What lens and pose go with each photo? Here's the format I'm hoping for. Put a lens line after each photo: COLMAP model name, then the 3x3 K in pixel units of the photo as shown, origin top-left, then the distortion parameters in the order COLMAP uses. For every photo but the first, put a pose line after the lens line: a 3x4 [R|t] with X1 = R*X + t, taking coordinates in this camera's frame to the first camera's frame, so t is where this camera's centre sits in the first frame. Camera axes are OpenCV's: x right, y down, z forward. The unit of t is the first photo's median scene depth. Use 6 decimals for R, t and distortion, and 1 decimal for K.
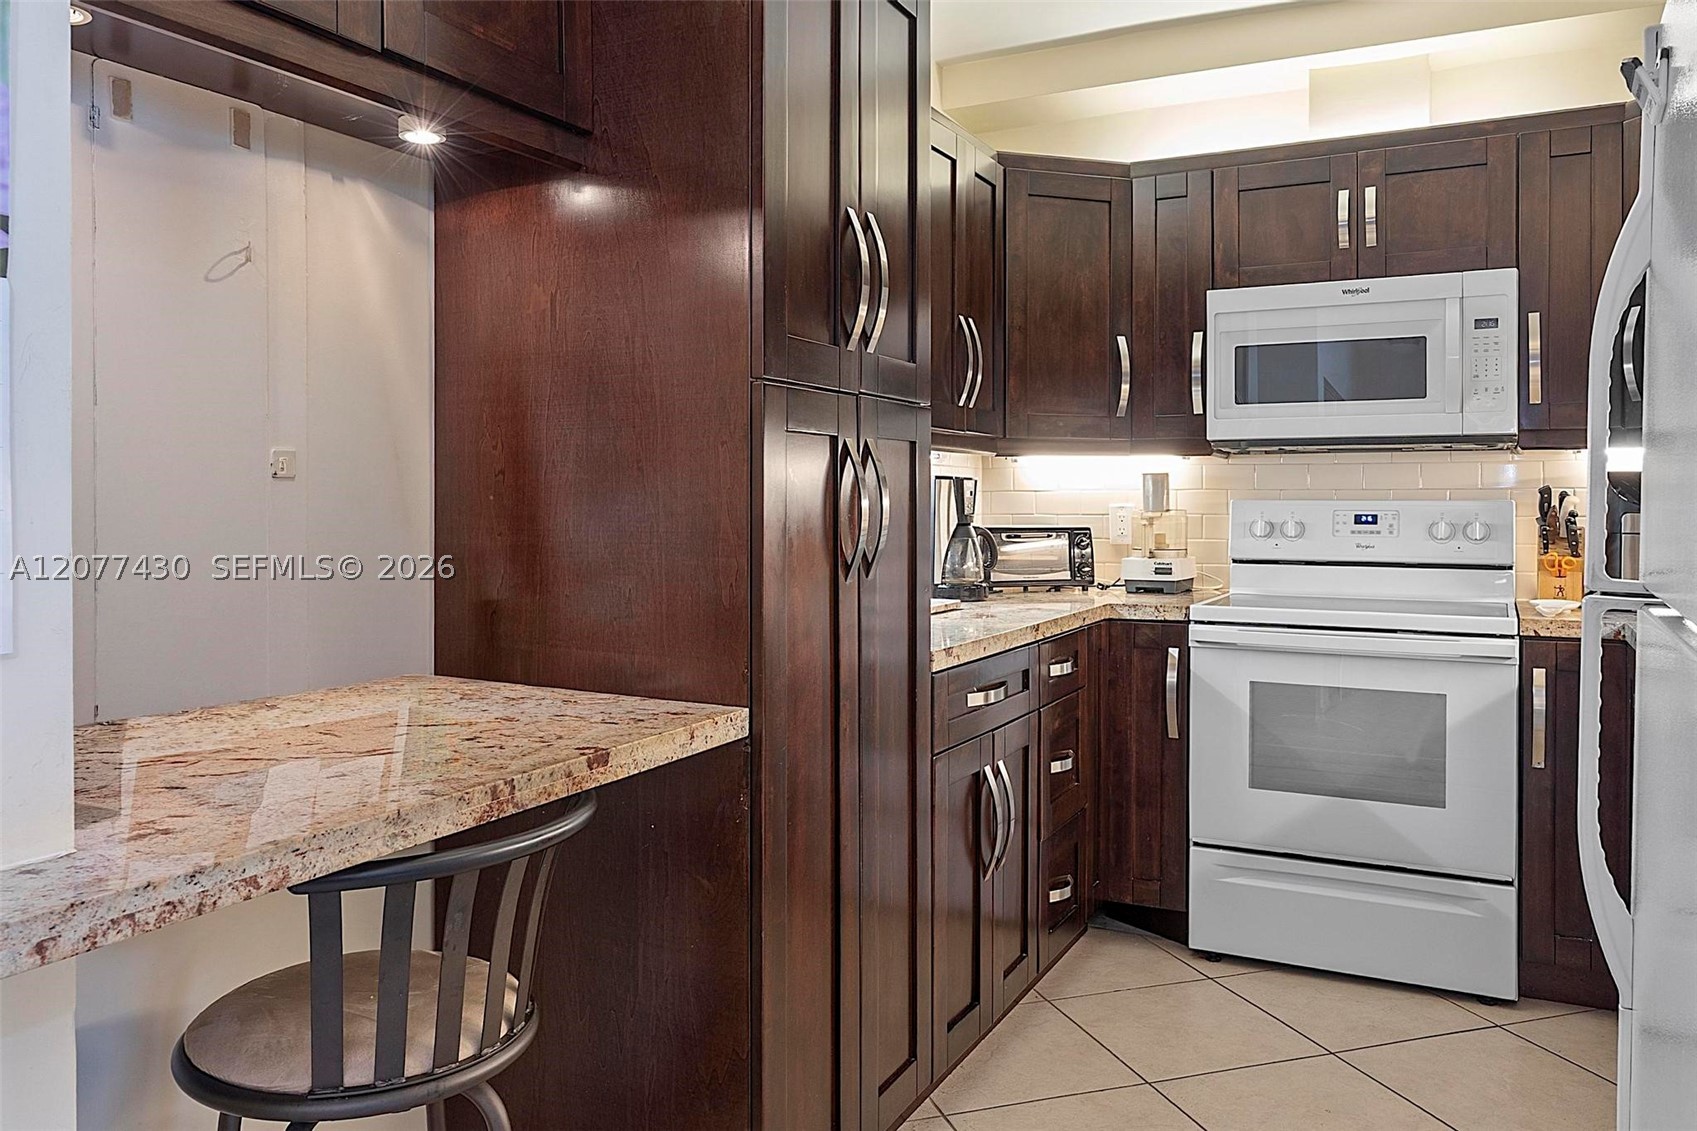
lens RADIAL K [[1247.2, 0, 863.4], [0, 1247.2, 527.0], [0, 0, 1]] dist [-0.007481, -0.005173]
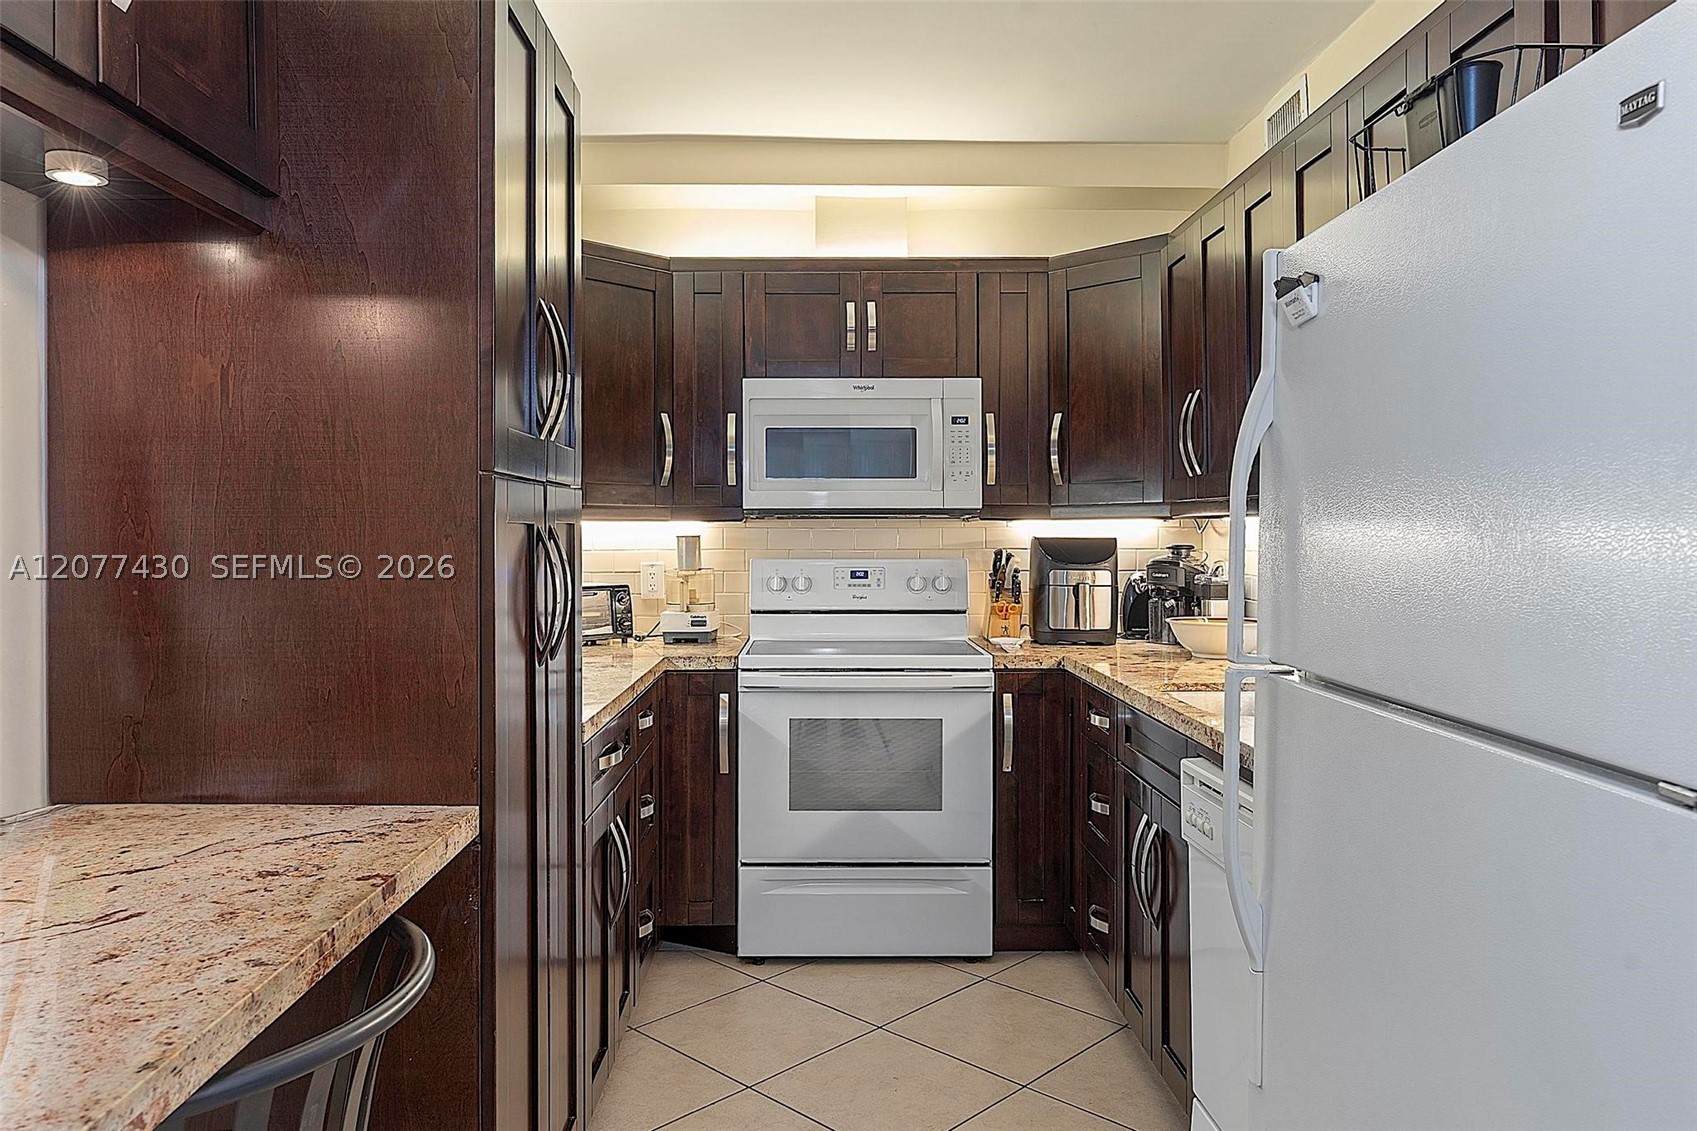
lens RADIAL K [[1131.4, 0, 847.1], [0, 1131.4, 557.1], [0, 0, 1]] dist [-0.011058, 0.002907]
pose [[0.887055, -0.008716, 0.461582, -0.126693], [0.010675, 0.999942, -0.001633, -0.024146], [-0.461541, 0.006376, 0.887096, 0.038882]]
